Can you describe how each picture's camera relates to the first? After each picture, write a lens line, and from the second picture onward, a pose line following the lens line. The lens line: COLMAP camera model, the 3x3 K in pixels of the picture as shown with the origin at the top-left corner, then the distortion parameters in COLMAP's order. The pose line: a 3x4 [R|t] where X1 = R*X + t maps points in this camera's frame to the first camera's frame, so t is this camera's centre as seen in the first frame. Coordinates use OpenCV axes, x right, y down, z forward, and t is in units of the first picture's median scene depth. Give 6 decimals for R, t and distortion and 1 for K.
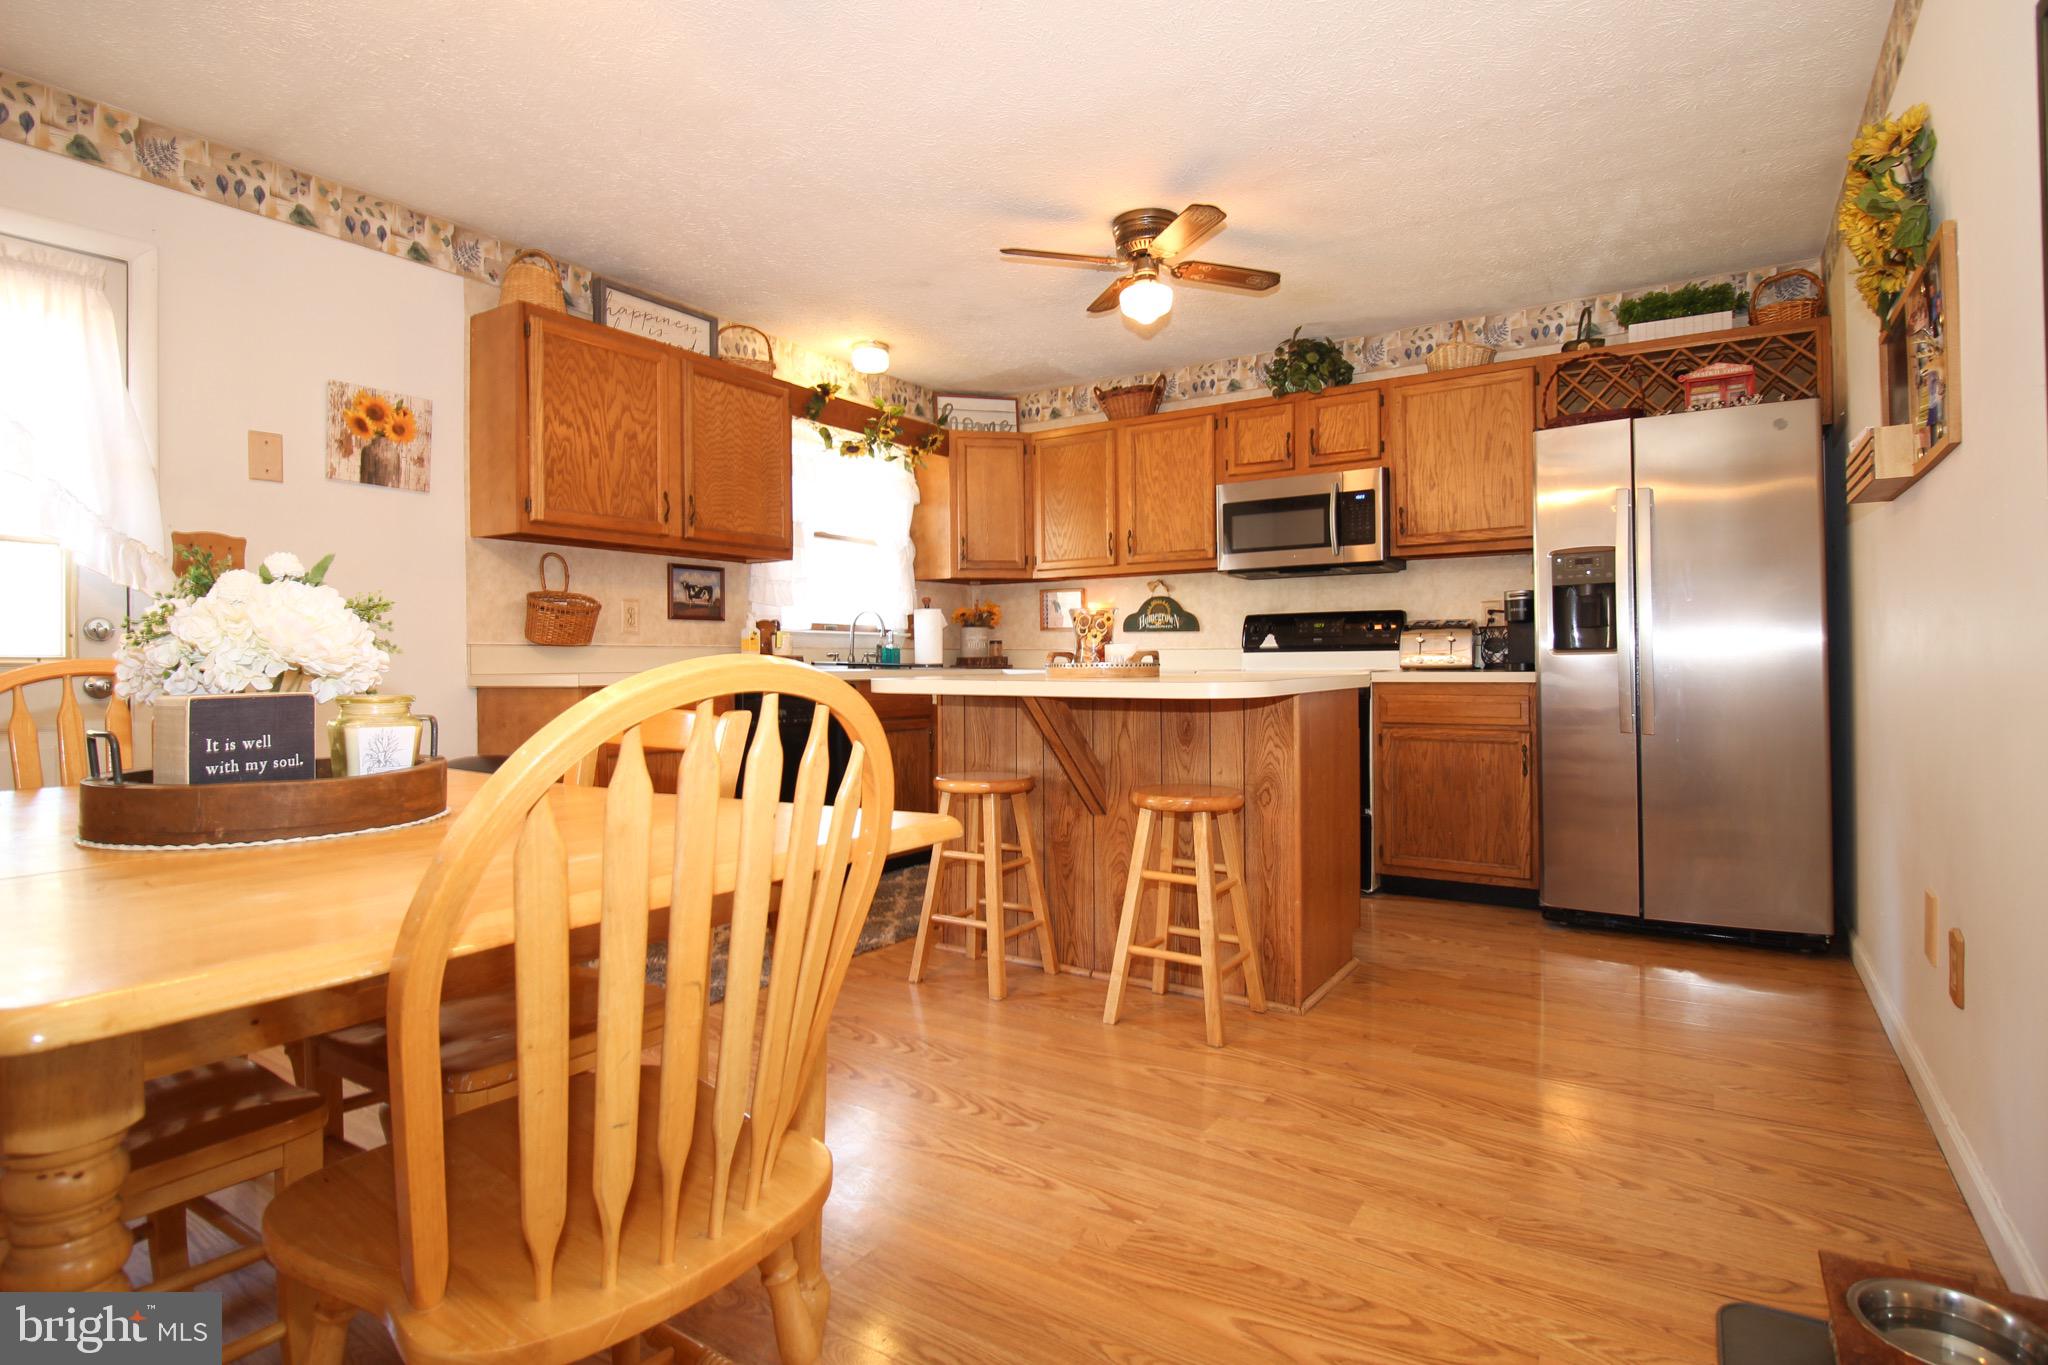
lens RADIAL K [[1037.8, 0, 1037.1], [0, 1037.8, 660.9], [0, 0, 1]] dist [0.005345, -0.015592]
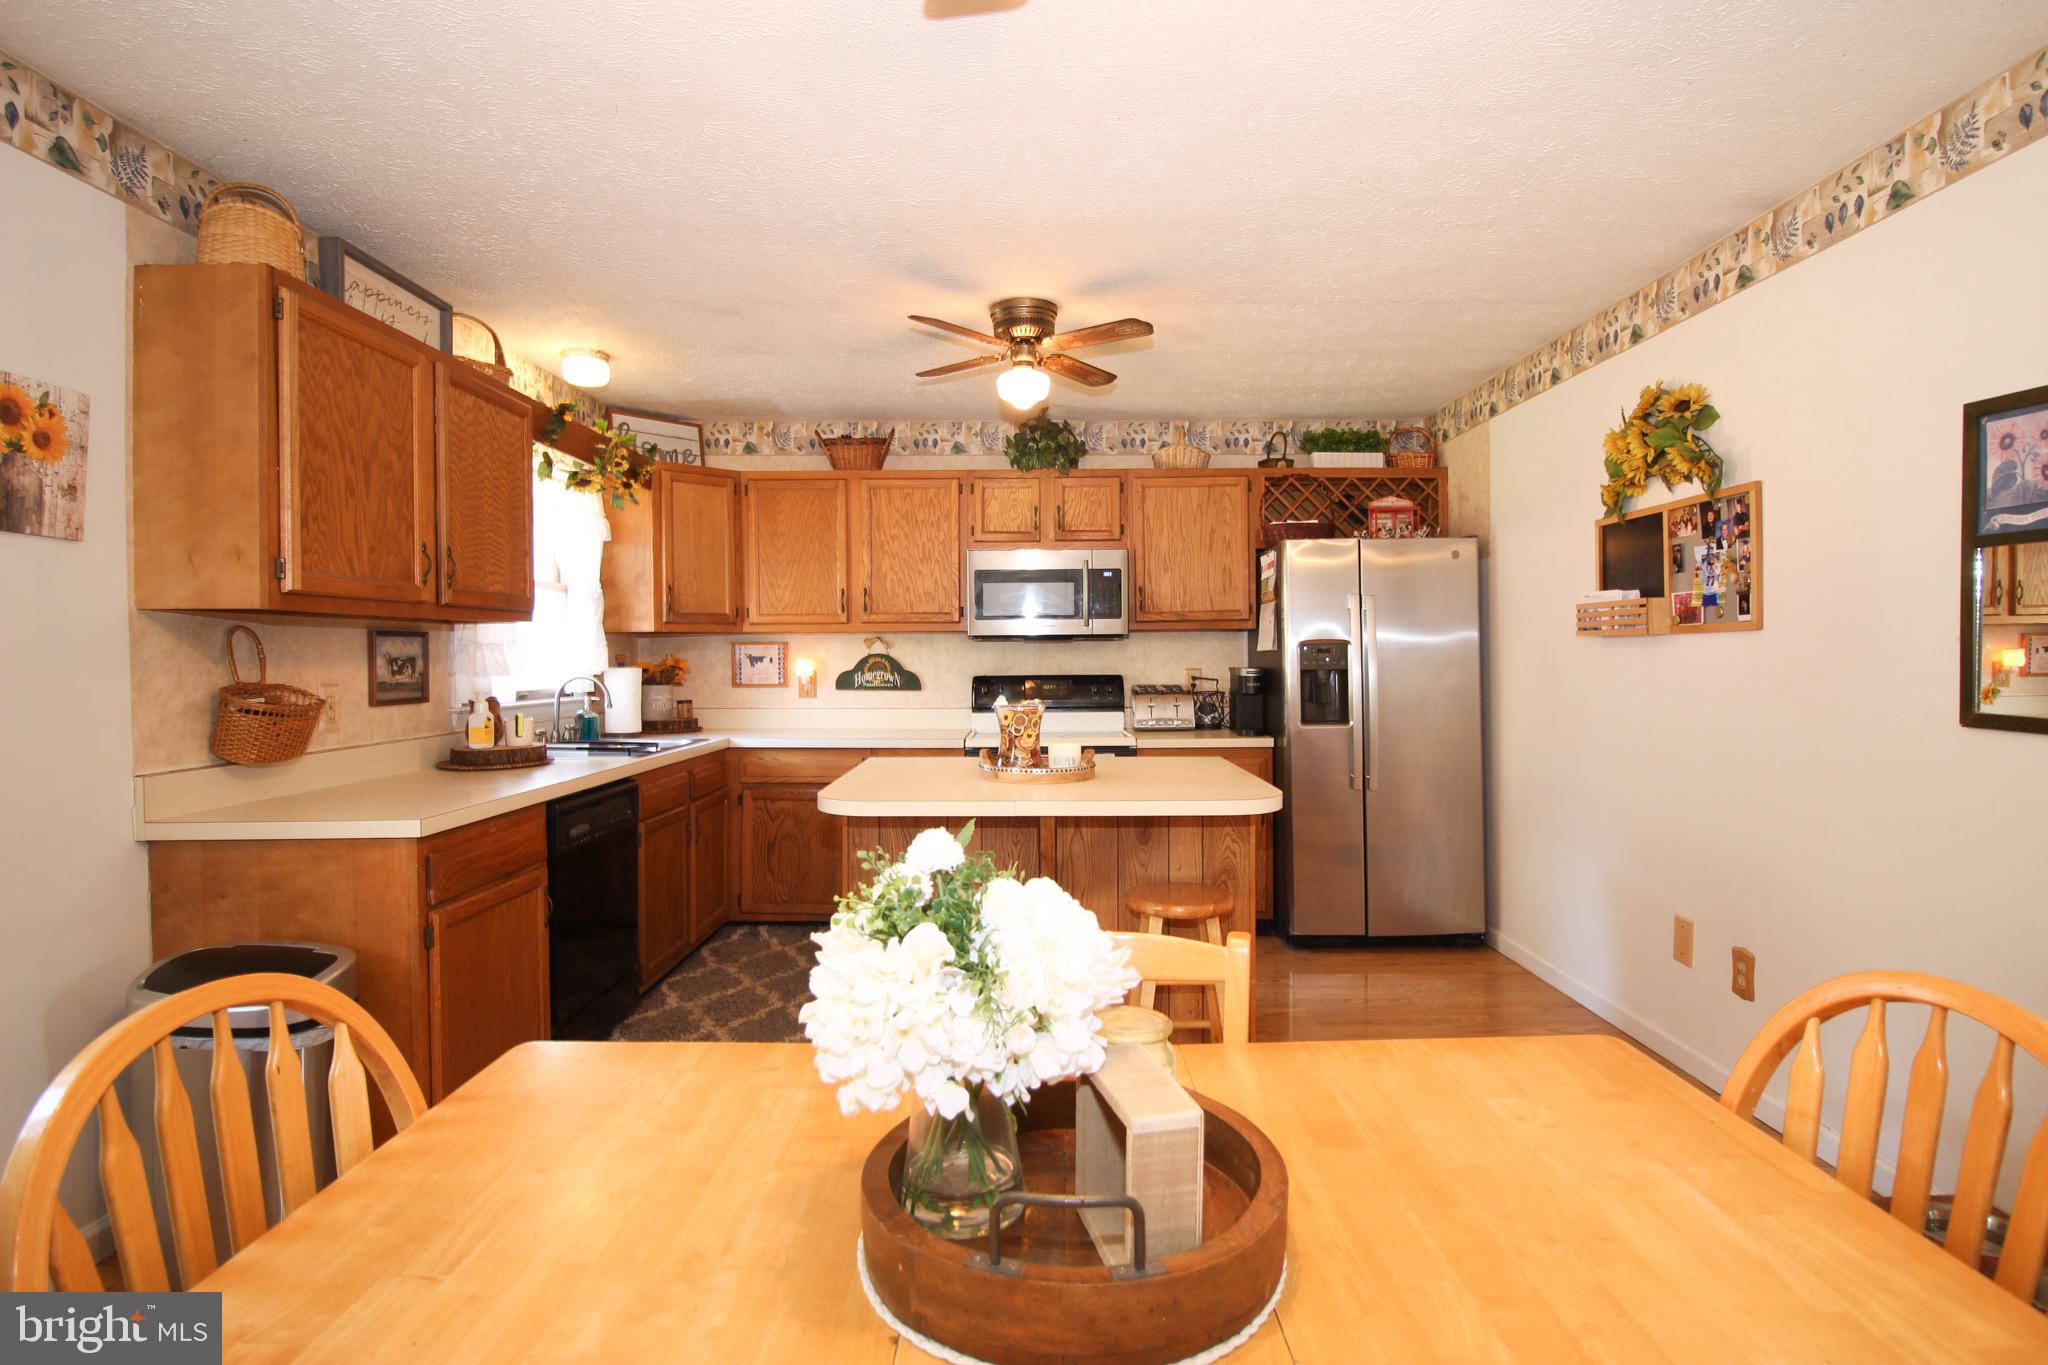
lens RADIAL K [[1037.8, 0, 1037.1], [0, 1037.8, 660.9], [0, 0, 1]] dist [0.005345, -0.015592]
pose [[0.836200, -0.002413, 0.548419, -0.363215], [-0.000531, 0.999986, 0.005210, -0.076079], [-0.548424, -0.004647, 0.836187, 0.134714]]
